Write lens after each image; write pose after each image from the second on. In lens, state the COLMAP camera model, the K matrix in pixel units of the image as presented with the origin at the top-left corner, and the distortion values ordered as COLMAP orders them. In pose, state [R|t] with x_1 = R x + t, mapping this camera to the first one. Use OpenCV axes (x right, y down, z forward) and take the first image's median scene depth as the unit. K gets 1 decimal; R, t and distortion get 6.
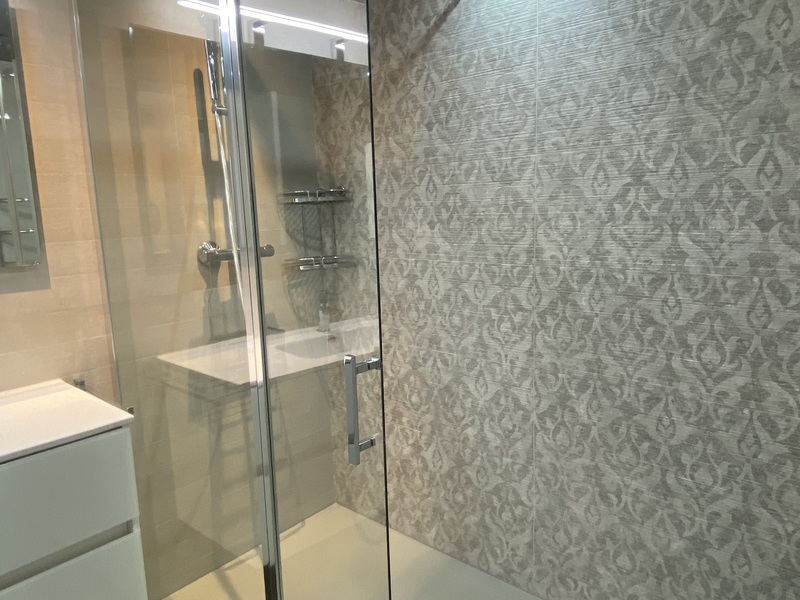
lens RADIAL K [[562.0, 0, 403.3], [0, 562.0, 298.6], [0, 0, 1]] dist [0.069733, -0.090671]
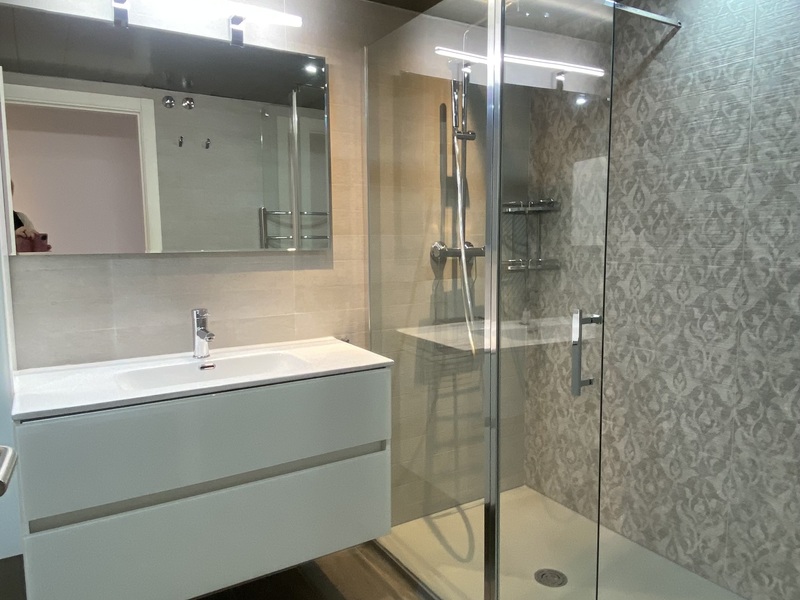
lens RADIAL K [[562.0, 0, 403.3], [0, 562.0, 298.6], [0, 0, 1]] dist [0.069733, -0.090671]
pose [[0.951763, 0.055981, -0.301685, -0.043730], [-0.070385, 0.996831, -0.037079, 0.077069], [0.298653, 0.056524, 0.952686, -0.190005]]
